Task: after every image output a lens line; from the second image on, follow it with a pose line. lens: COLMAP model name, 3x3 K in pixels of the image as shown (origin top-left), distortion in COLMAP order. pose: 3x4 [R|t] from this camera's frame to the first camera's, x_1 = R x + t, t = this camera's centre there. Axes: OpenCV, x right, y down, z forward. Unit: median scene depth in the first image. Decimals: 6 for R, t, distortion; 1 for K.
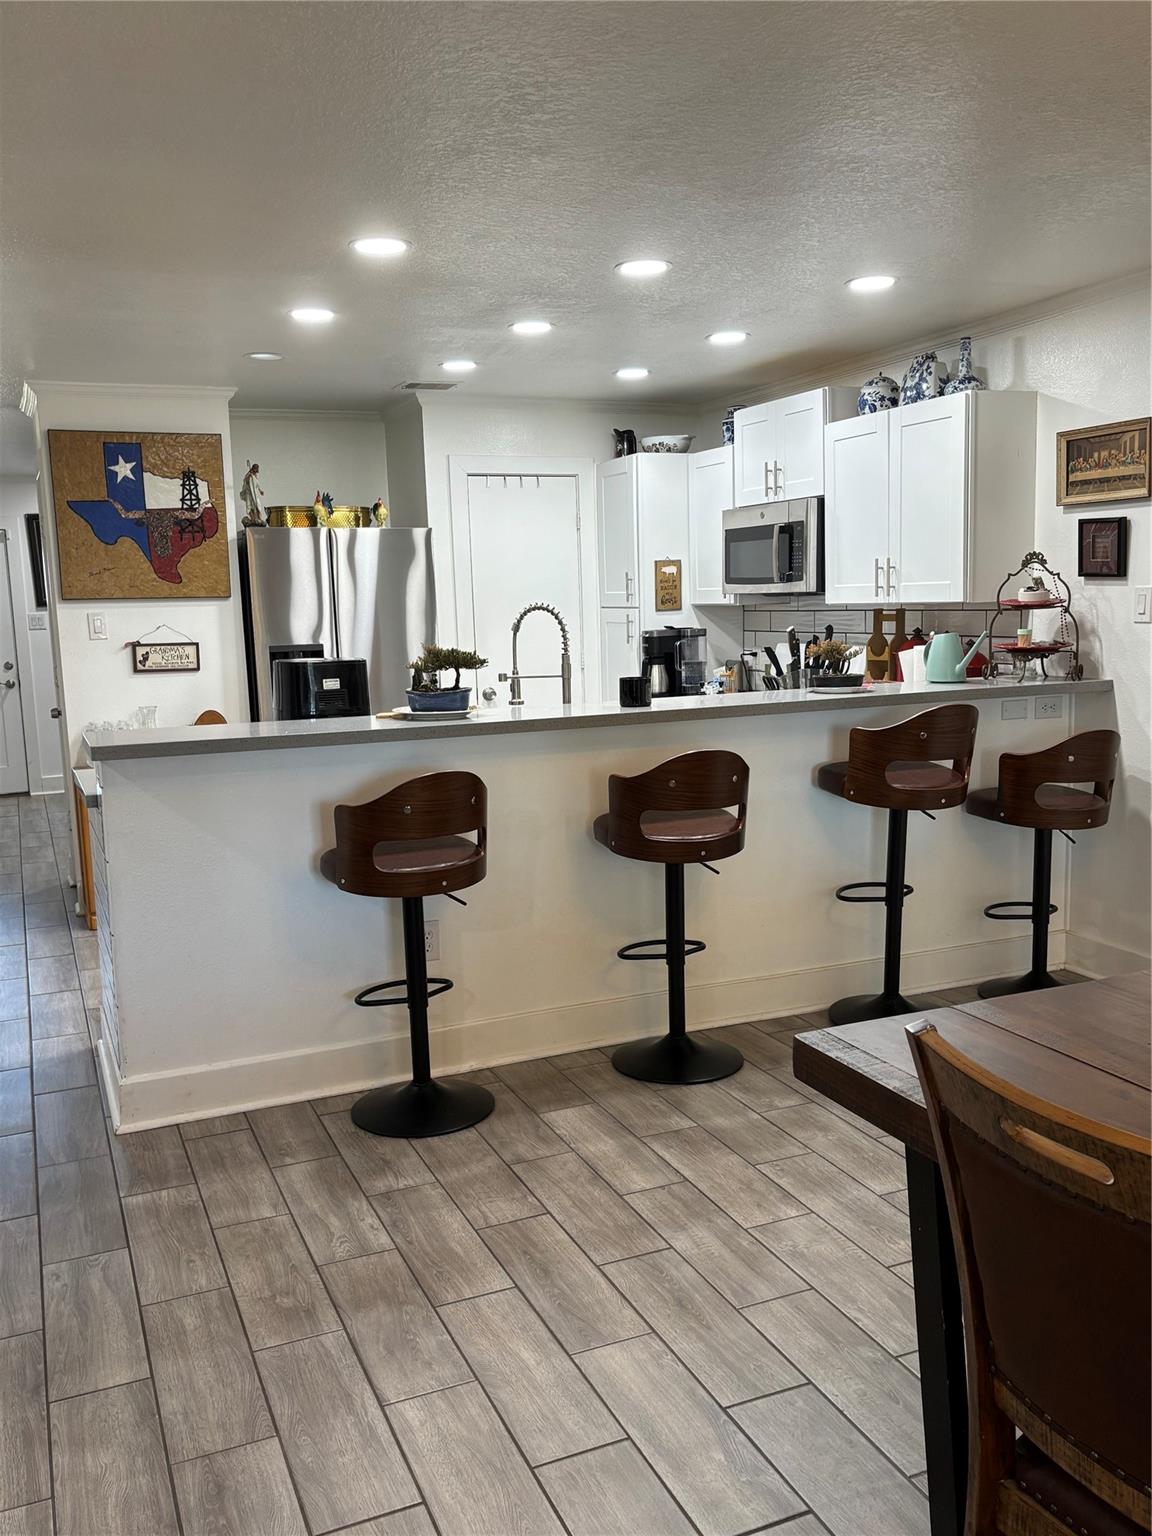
lens RADIAL K [[1297.7, 0, 573.3], [0, 1297.7, 789.0], [0, 0, 1]] dist [0.007183, -0.006128]
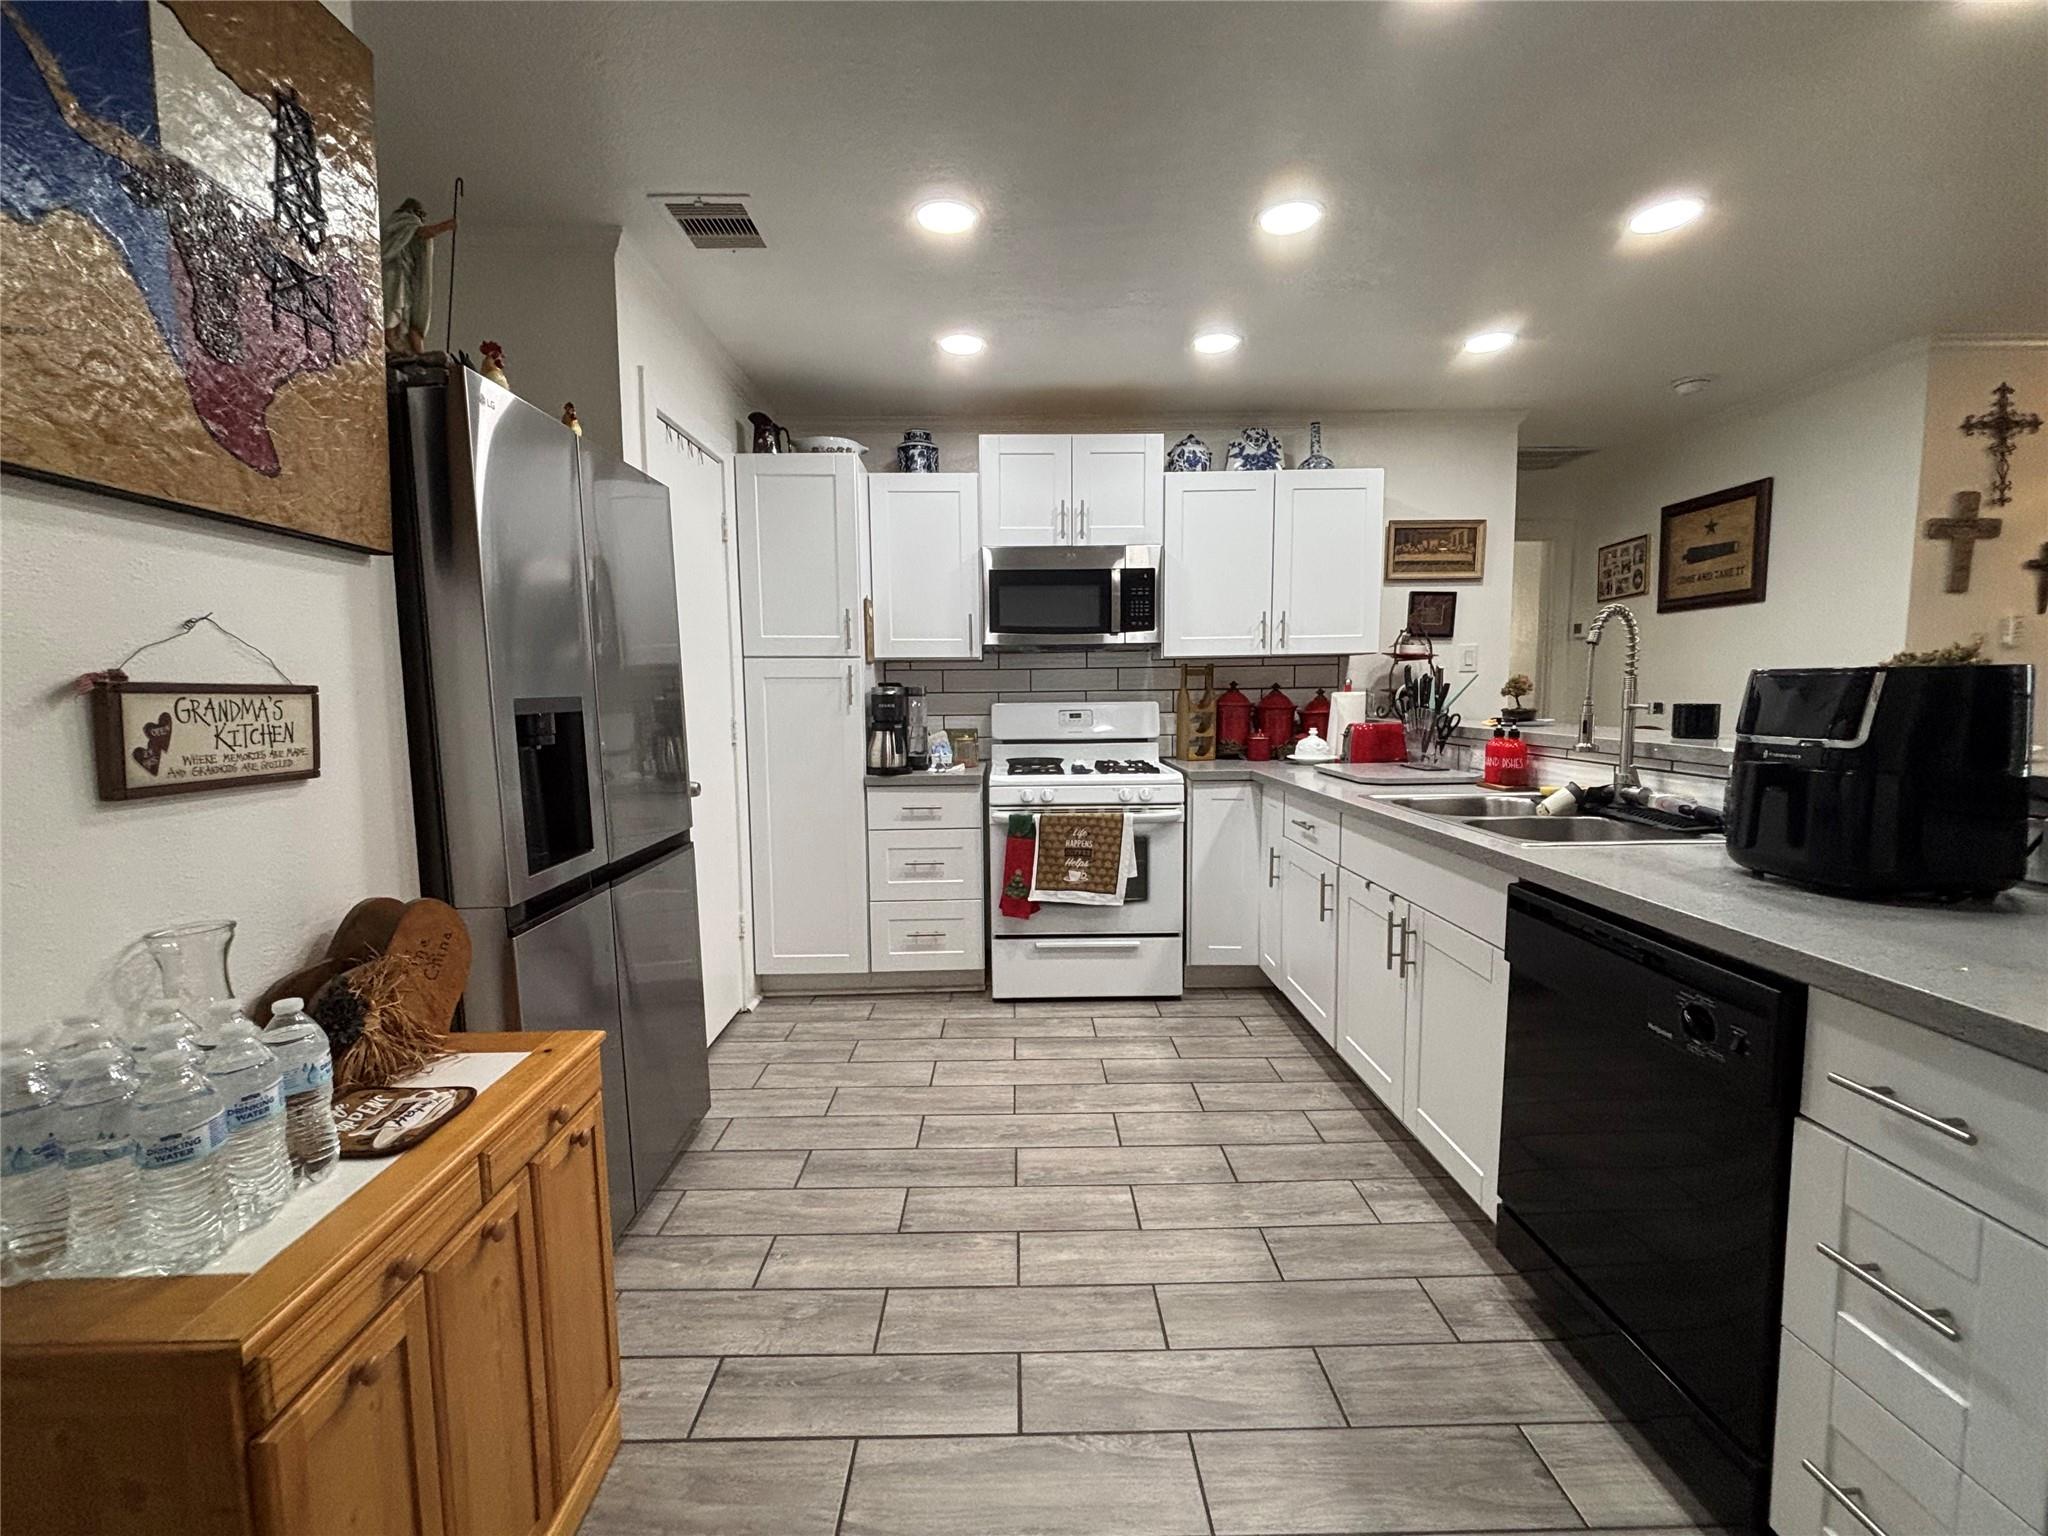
lens RADIAL K [[887.9, 0, 1029.8], [0, 887.9, 767.7], [0, 0, 1]] dist [0.008600, -0.000203]
pose [[0.372592, -0.062286, 0.925903, -0.558544], [0.139608, 0.990152, 0.010428, -0.096524], [-0.917434, 0.125378, 0.377618, 1.021476]]
